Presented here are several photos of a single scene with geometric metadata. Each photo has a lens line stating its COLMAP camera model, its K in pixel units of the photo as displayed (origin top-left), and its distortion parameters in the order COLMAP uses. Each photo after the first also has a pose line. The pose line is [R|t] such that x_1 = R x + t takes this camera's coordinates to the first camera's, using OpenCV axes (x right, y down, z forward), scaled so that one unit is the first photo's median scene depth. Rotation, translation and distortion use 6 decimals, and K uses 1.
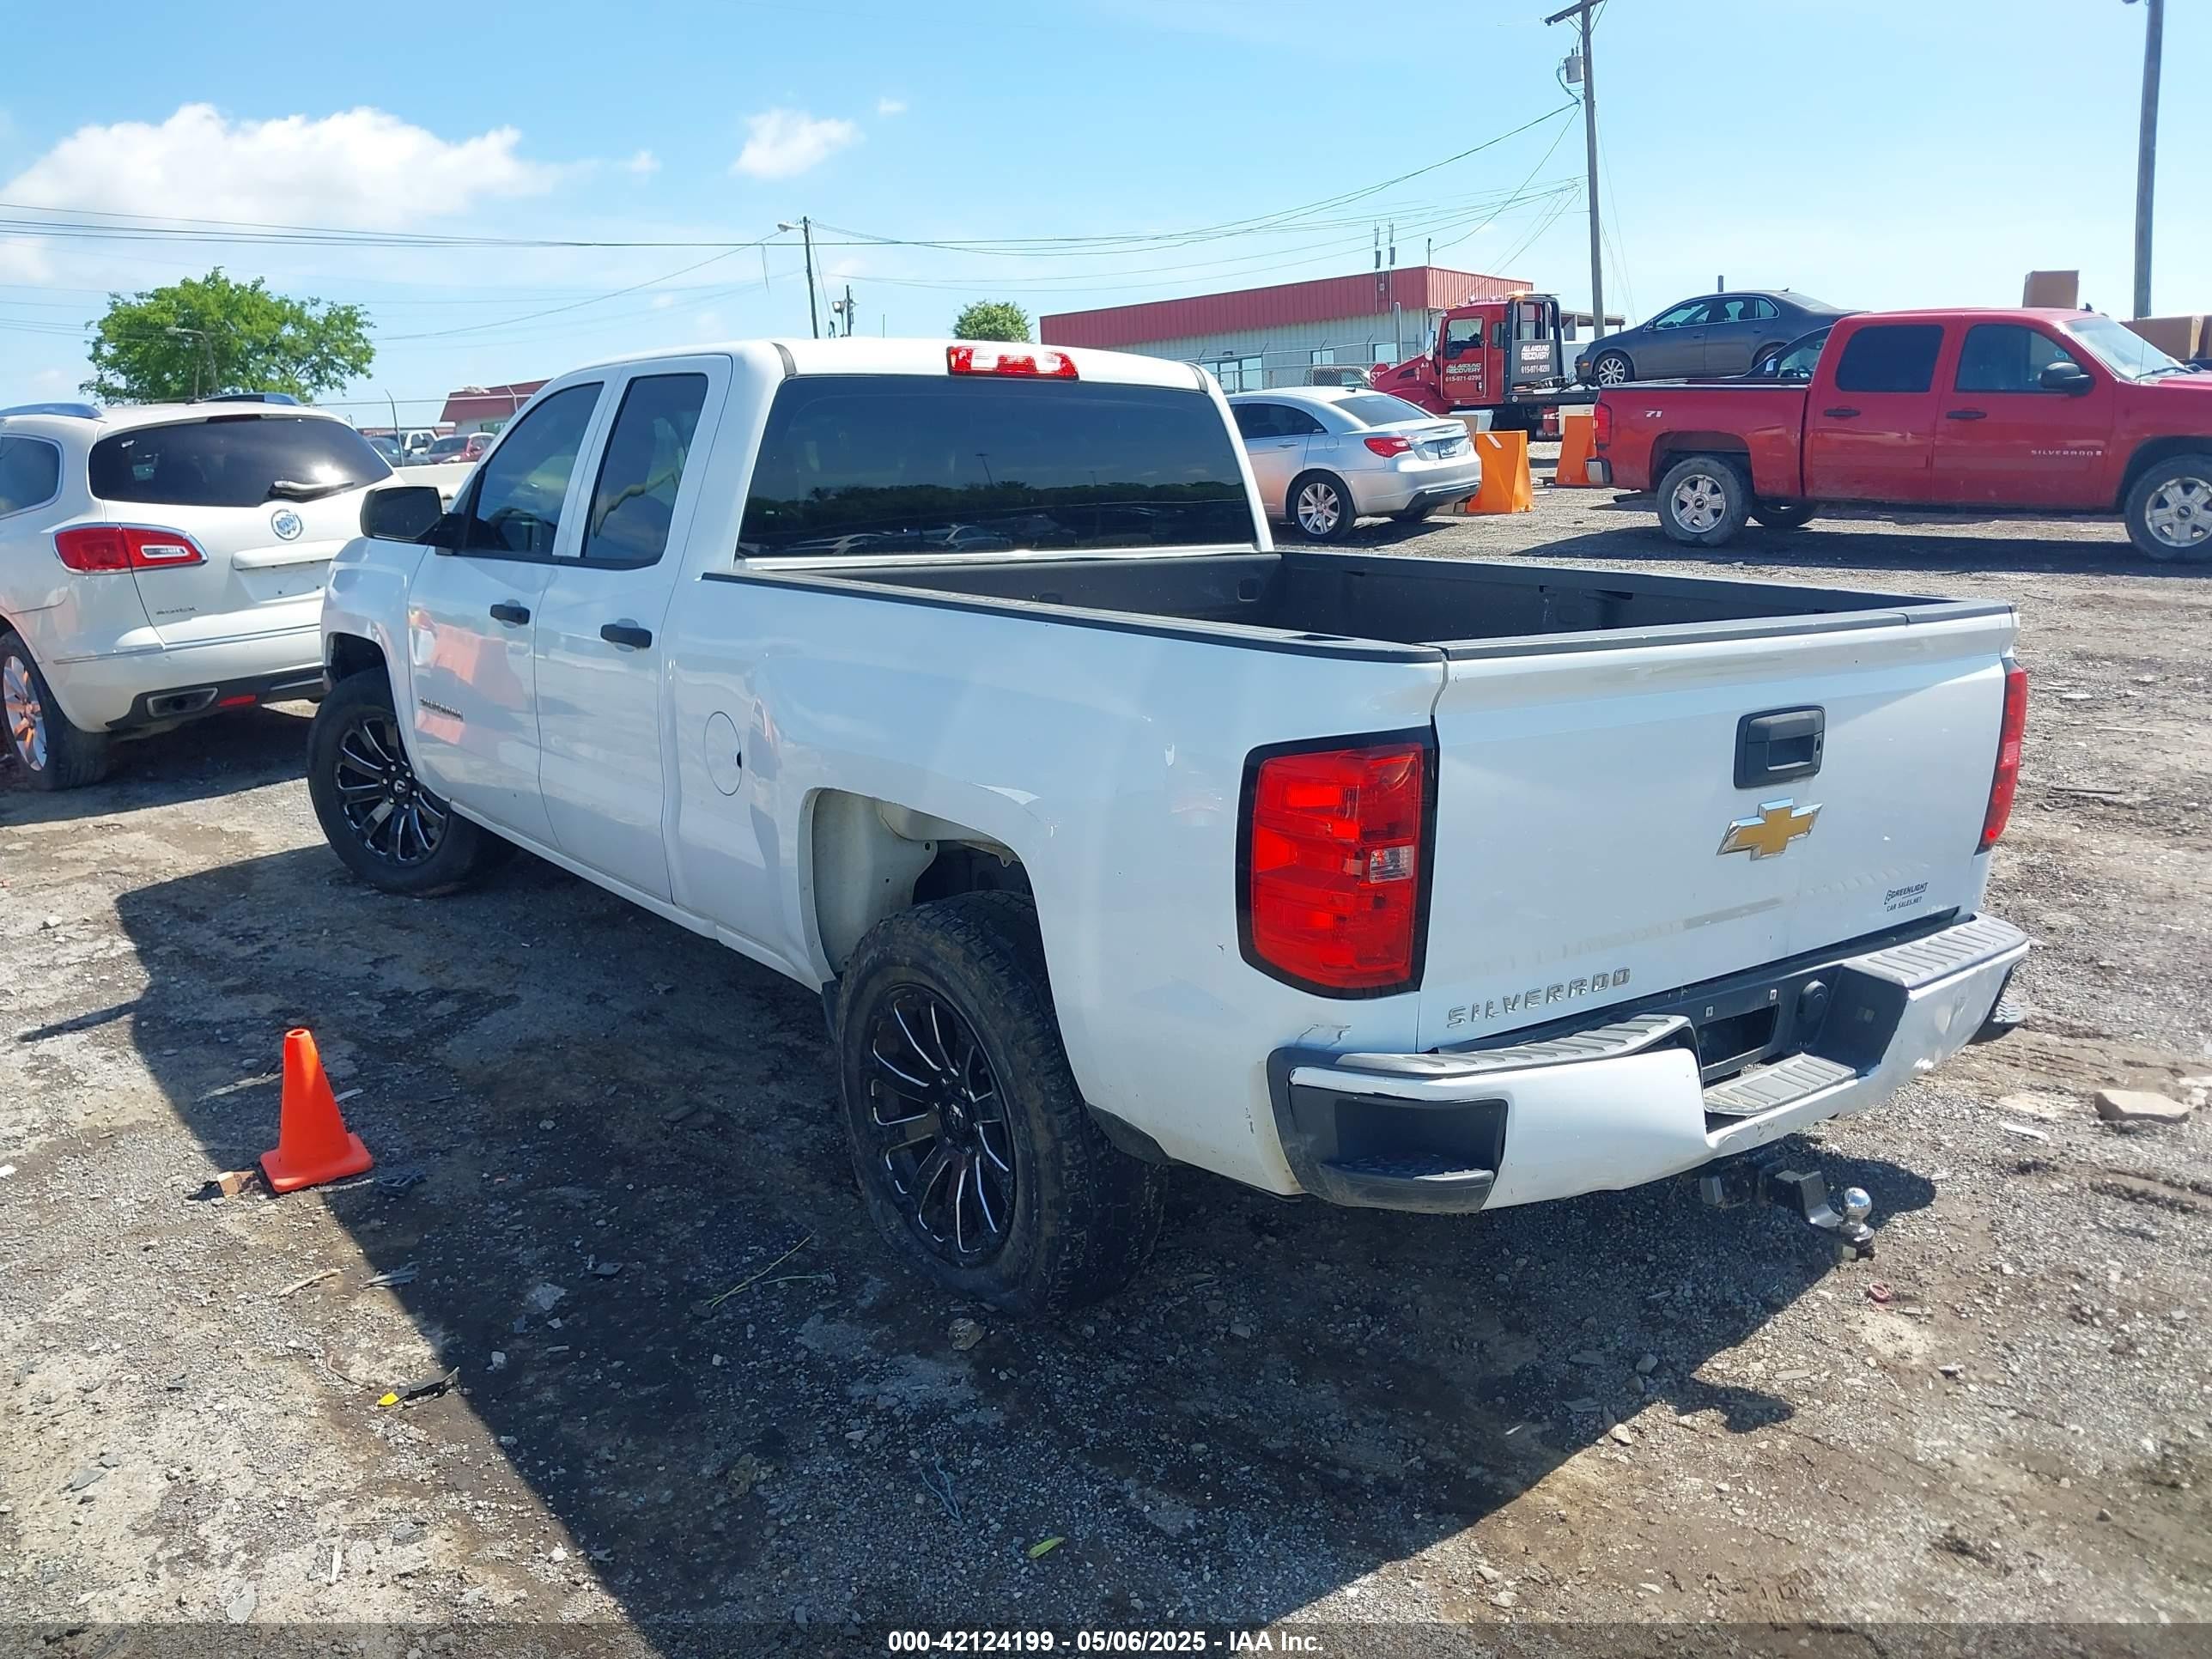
lens RADIAL K [[1755.5, 0, 1094.1], [0, 1755.5, 811.2], [0, 0, 1]] dist [0.001408, -0.001479]
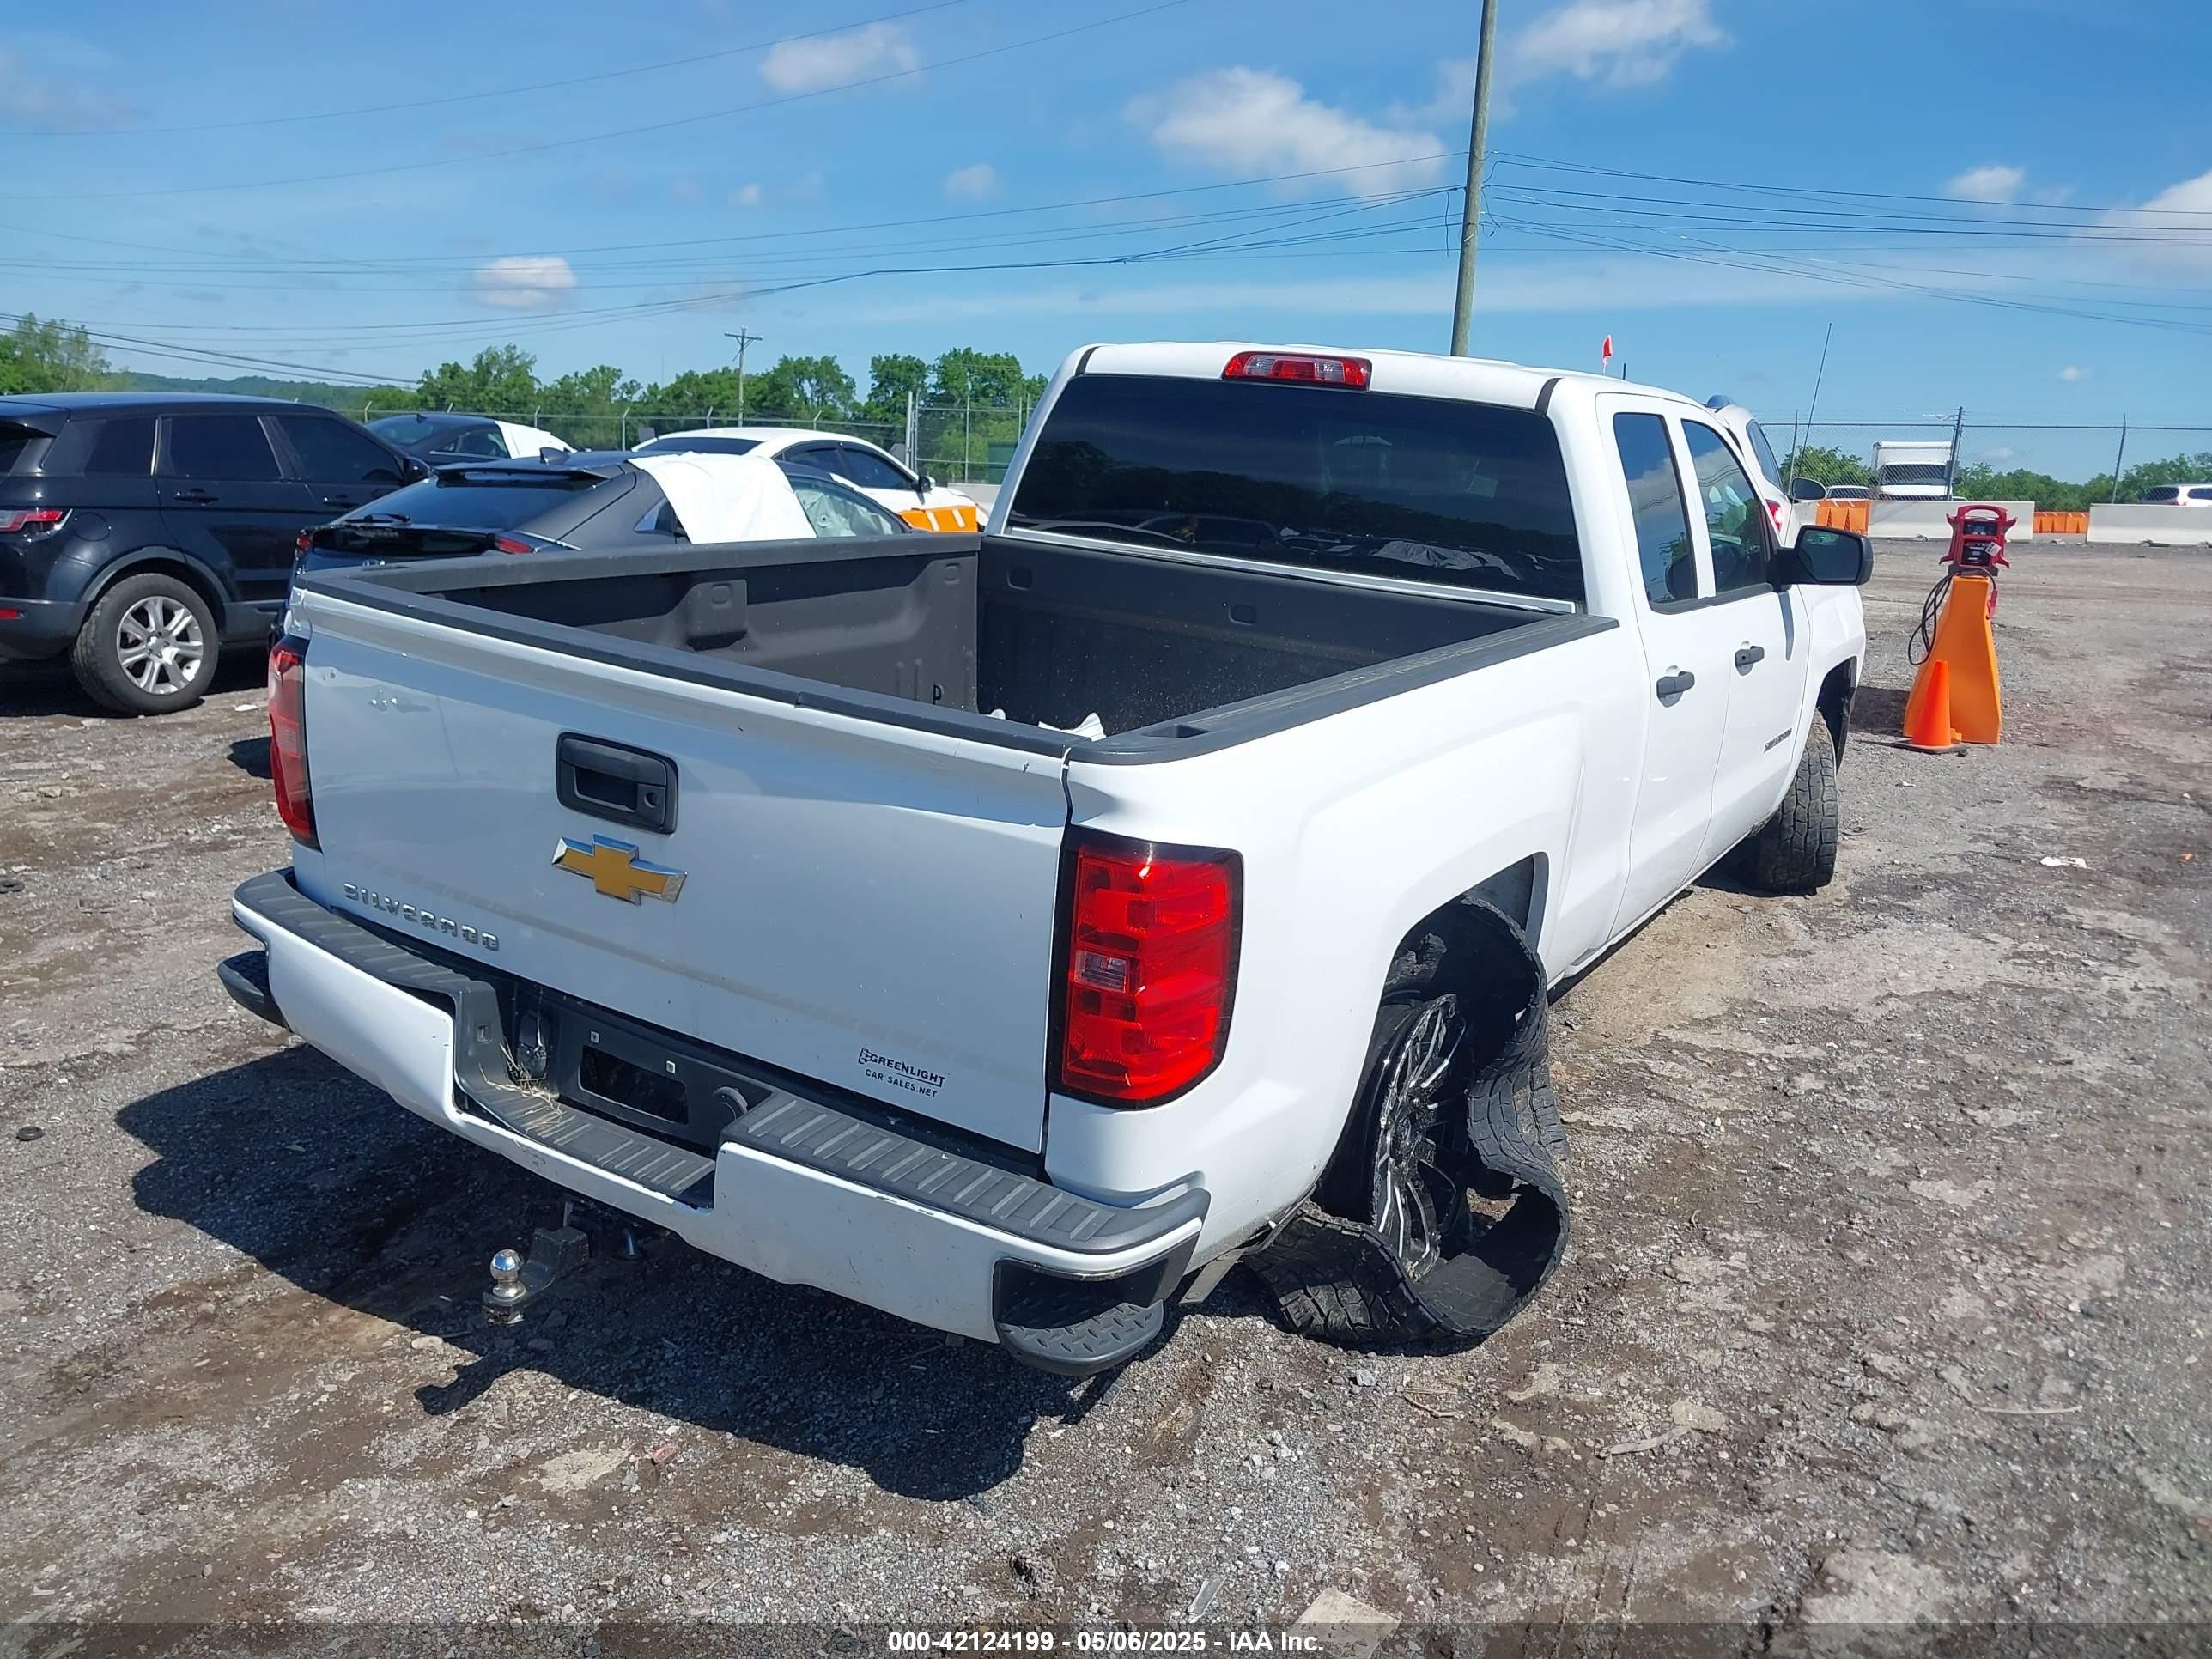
lens RADIAL K [[1748.9, 0, 1104.2], [0, 1748.9, 796.1], [0, 0, 1]] dist [0.003160, -0.053837]
pose [[0.368735, 0.244063, -0.896921, 0.930990], [-0.252984, 0.954840, 0.155818, -0.169943], [0.894446, 0.169451, 0.413827, 0.600835]]
